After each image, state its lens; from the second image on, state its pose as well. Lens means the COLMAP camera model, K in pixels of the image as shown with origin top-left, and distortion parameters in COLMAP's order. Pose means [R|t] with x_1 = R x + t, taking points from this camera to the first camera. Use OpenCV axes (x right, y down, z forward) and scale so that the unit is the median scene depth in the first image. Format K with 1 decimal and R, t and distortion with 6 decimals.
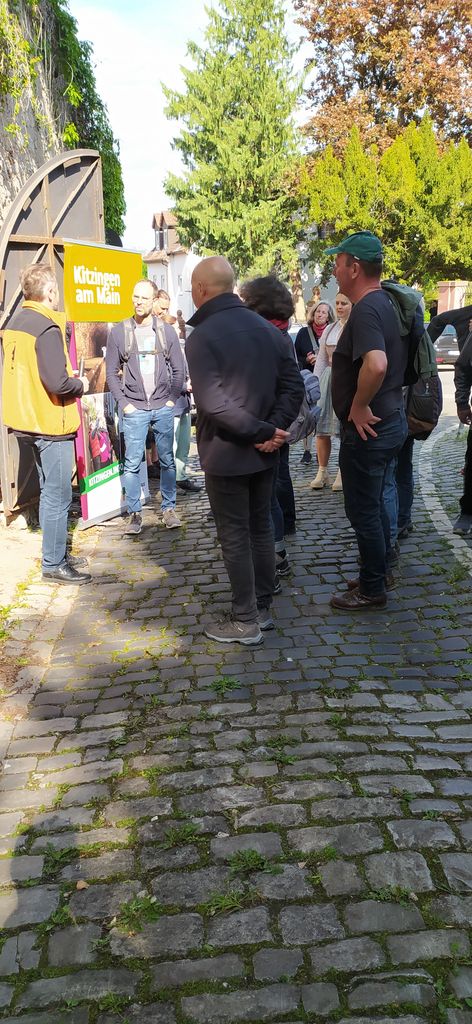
lens RADIAL K [[757.9, 0, 235.3], [0, 757.9, 509.8], [0, 0, 1]] dist [0.085450, -0.088492]
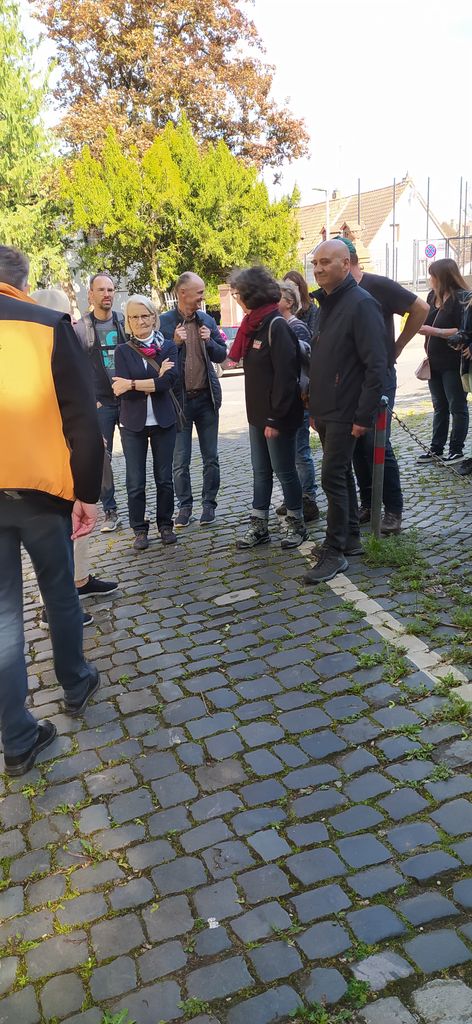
lens RADIAL K [[757.9, 0, 227.0], [0, 757.9, 516.5], [0, 0, 1]] dist [0.085450, -0.088492]
pose [[0.960487, -0.120807, 0.250739, -0.003023], [0.122411, 0.992436, 0.009249, -0.012972], [-0.249960, 0.021809, 0.968010, 0.060628]]
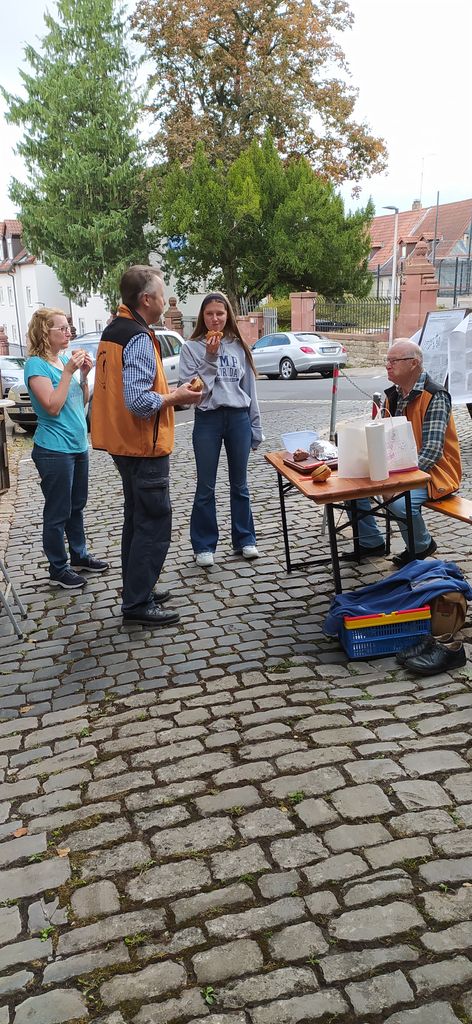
lens RADIAL K [[757.9, 0, 234.4], [0, 757.9, 514.8], [0, 0, 1]] dist [0.085450, -0.088492]
pose [[0.982346, -0.059462, 0.177369, -0.013084], [0.060544, 0.998165, -0.000689, 0.001395], [-0.177002, 0.011416, 0.984144, -0.010751]]
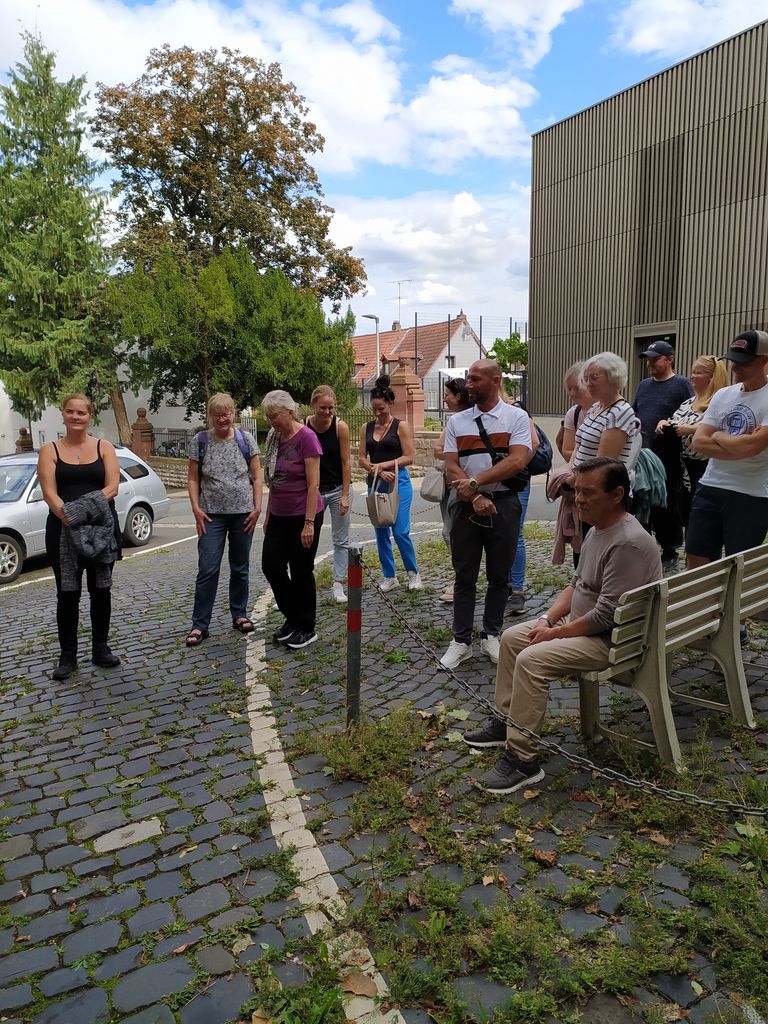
lens RADIAL K [[763.3, 0, 385.5], [0, 763.3, 498.1], [0, 0, 1]] dist [0.052732, -0.049263]
pose [[0.923651, -0.047159, 0.380323, 0.030498], [0.111569, 0.982503, -0.149129, -0.020888], [-0.366635, 0.180176, 0.912751, 0.093387]]
